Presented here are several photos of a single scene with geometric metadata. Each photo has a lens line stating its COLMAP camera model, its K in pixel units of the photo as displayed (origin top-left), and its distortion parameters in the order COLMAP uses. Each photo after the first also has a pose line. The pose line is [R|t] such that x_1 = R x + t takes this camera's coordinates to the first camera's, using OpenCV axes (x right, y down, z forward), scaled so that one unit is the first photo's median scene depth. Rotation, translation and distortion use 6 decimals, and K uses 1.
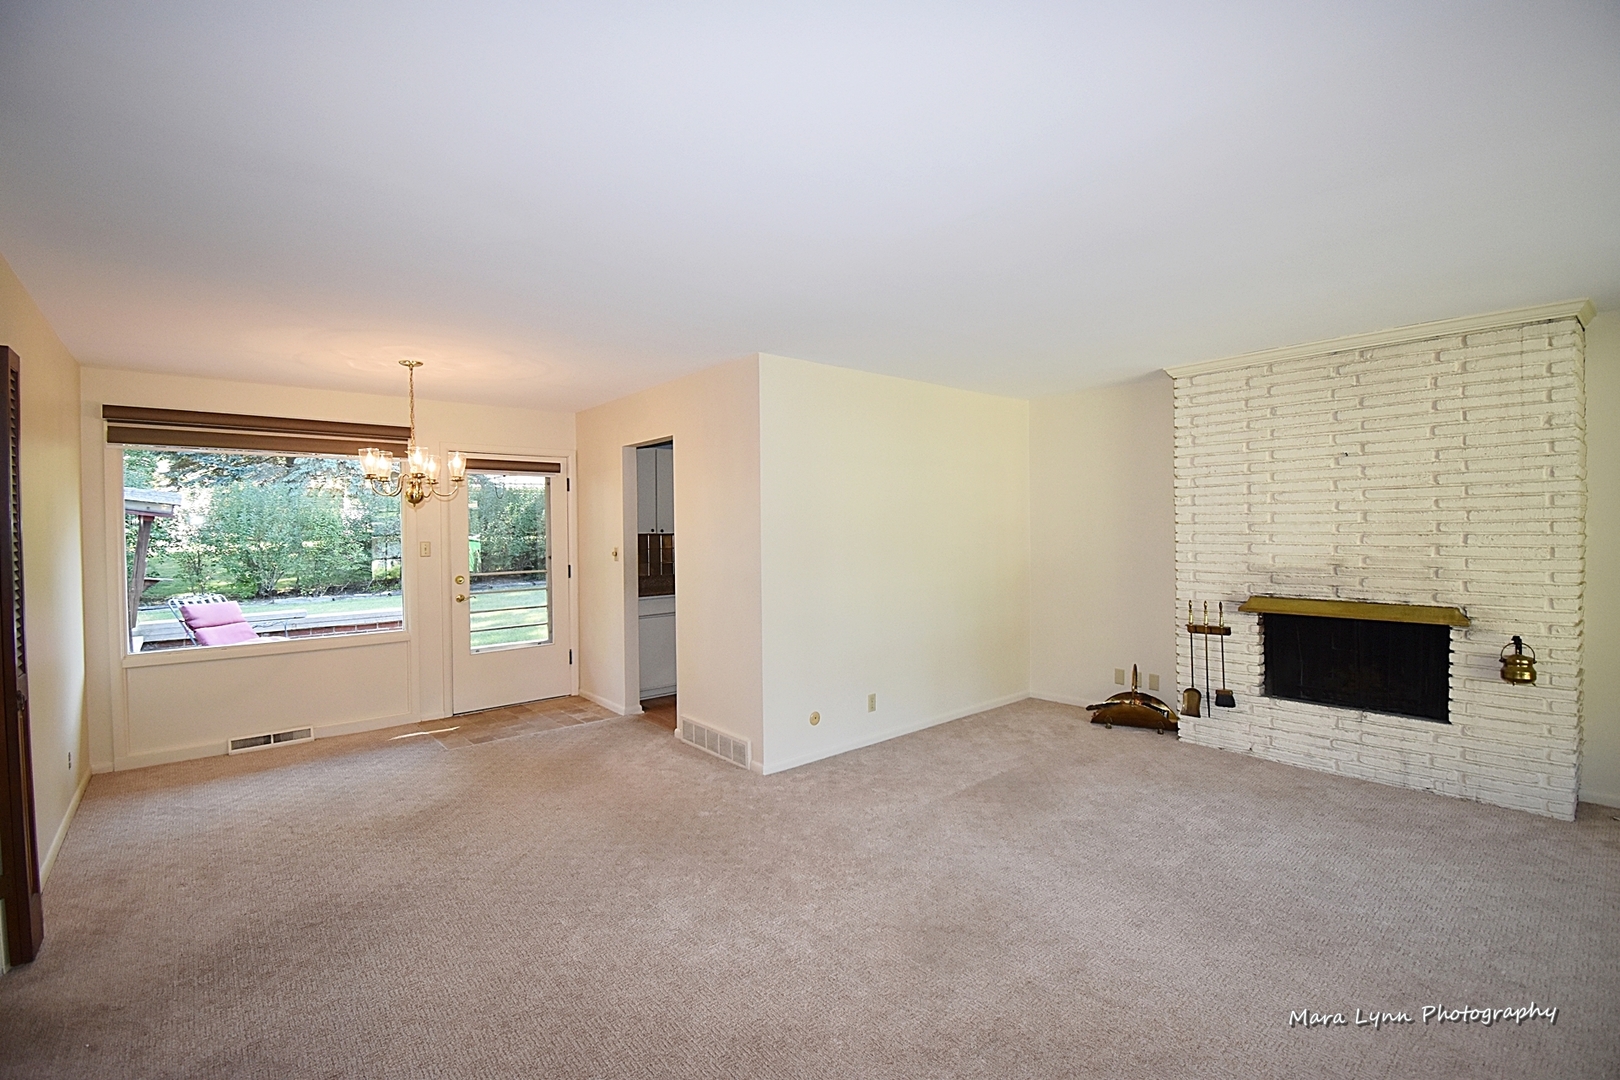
lens RADIAL K [[709.3, 0, 825.4], [0, 709.3, 533.8], [0, 0, 1]] dist [-0.004143, -0.009431]
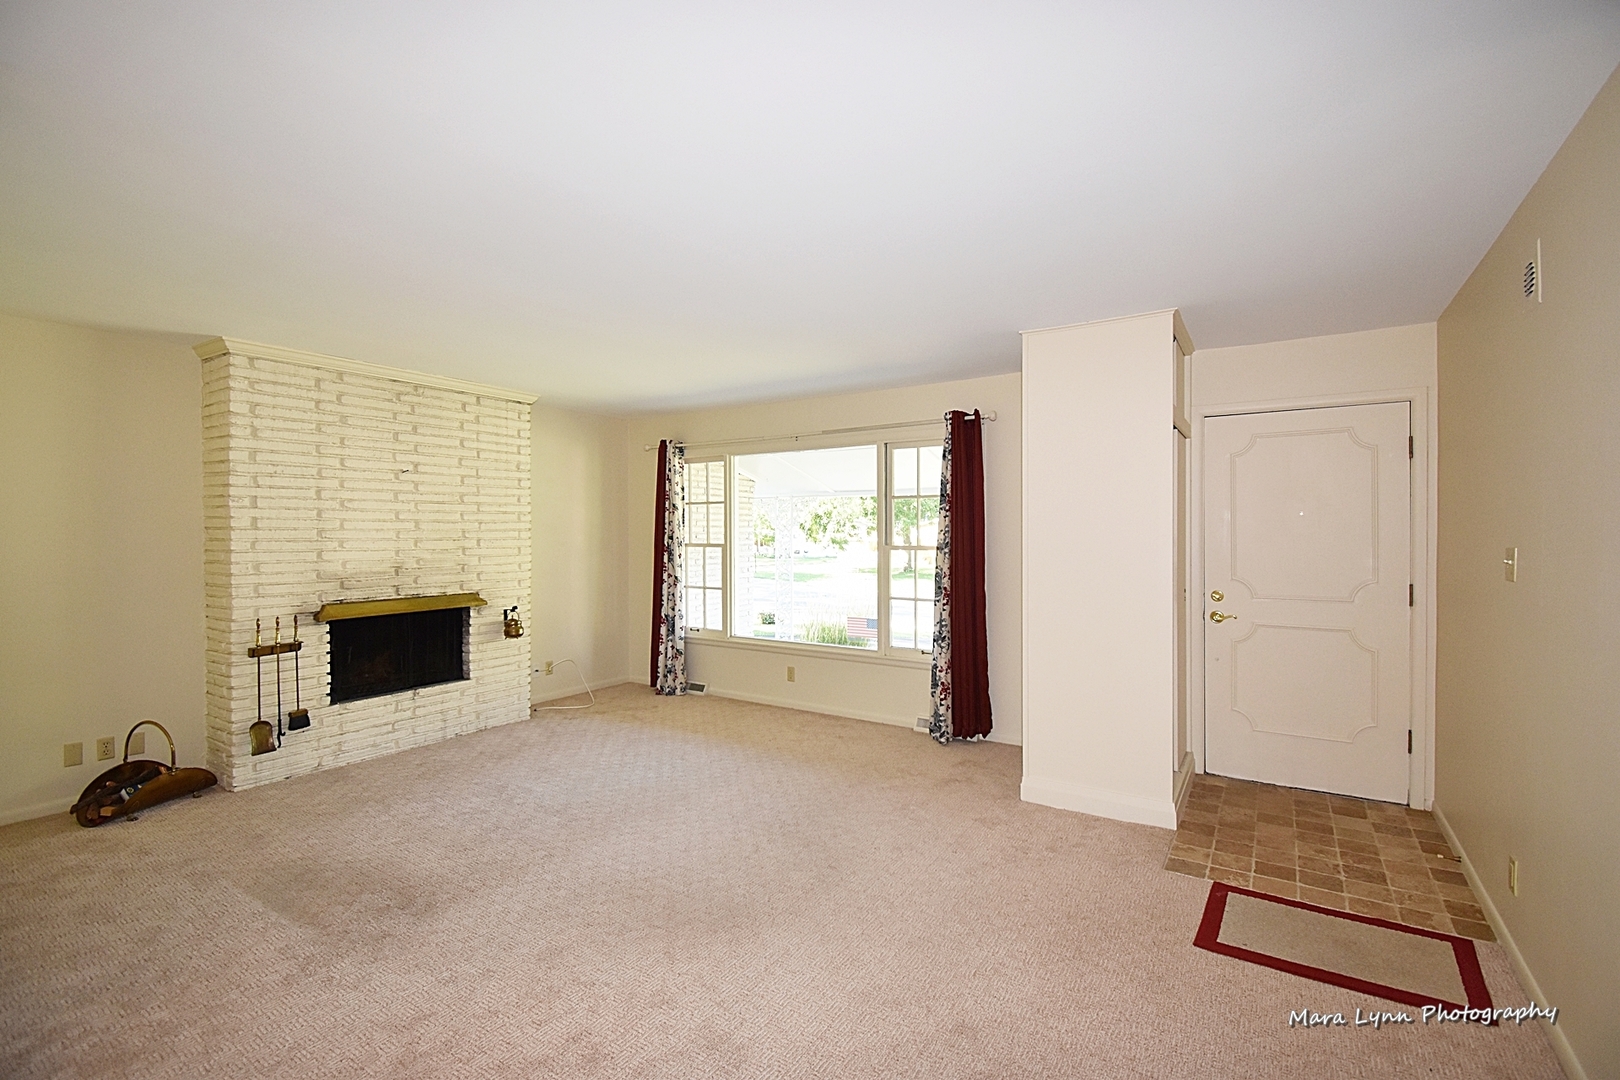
lens RADIAL K [[709.3, 0, 811.0], [0, 709.3, 535.3], [0, 0, 1]] dist [-0.004143, -0.009431]
pose [[-0.269540, 0.009118, 0.962946, -0.488301], [0.015810, 0.999862, -0.005042, 0.008081], [-0.962859, 0.013866, -0.269647, 0.588217]]
